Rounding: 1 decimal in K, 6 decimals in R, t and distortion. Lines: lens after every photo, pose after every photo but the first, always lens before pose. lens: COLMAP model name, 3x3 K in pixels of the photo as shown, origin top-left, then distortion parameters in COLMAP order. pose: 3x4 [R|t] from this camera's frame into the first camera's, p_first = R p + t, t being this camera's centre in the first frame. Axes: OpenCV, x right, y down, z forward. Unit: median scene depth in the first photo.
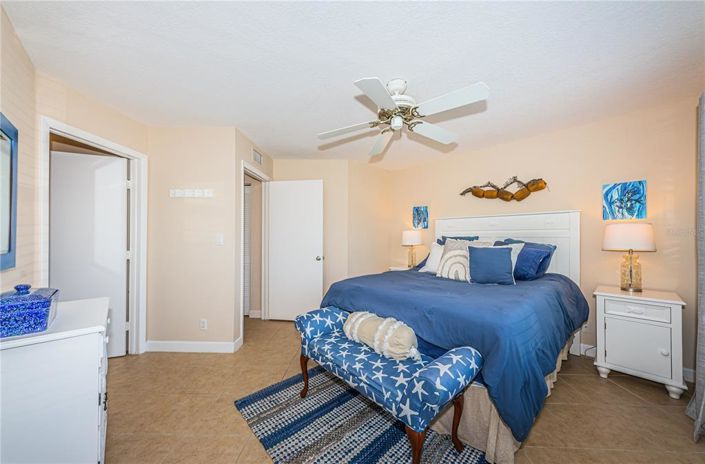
lens RADIAL K [[256.4, 0, 352.1], [0, 256.4, 237.7], [0, 0, 1]] dist [0.002055, -0.000264]
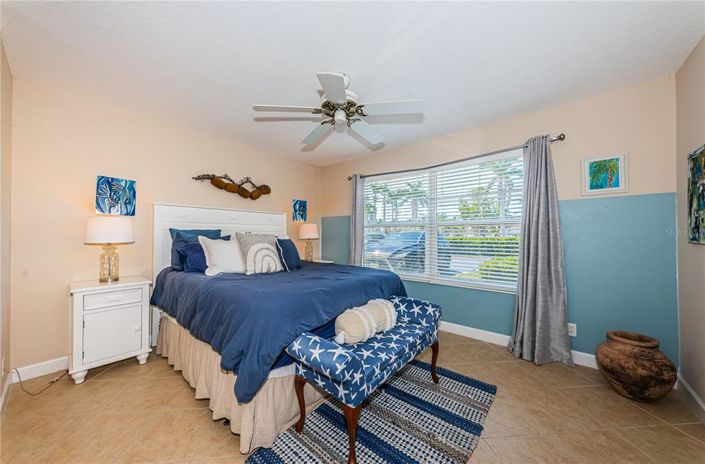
lens RADIAL K [[256.4, 0, 352.7], [0, 256.4, 226.5], [0, 0, 1]] dist [0.002055, -0.000264]
pose [[-0.167618, 0.025363, 0.985526, -0.525389], [-0.006932, 0.999614, -0.026904, 0.006216], [-0.985828, -0.011342, -0.167377, 0.691198]]
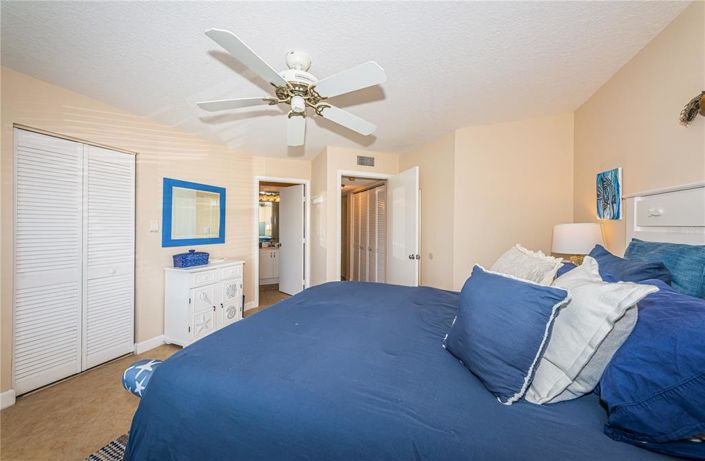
lens RADIAL K [[246.7, 0, 351.3], [0, 246.7, 227.1], [0, 0, 1]] dist [0.006443, 0.000117]
pose [[0.411397, 0.005851, -0.911438, 0.603398], [-0.006473, 0.999973, 0.003498, -0.025713], [0.911433, 0.004461, 0.411424, 0.497147]]
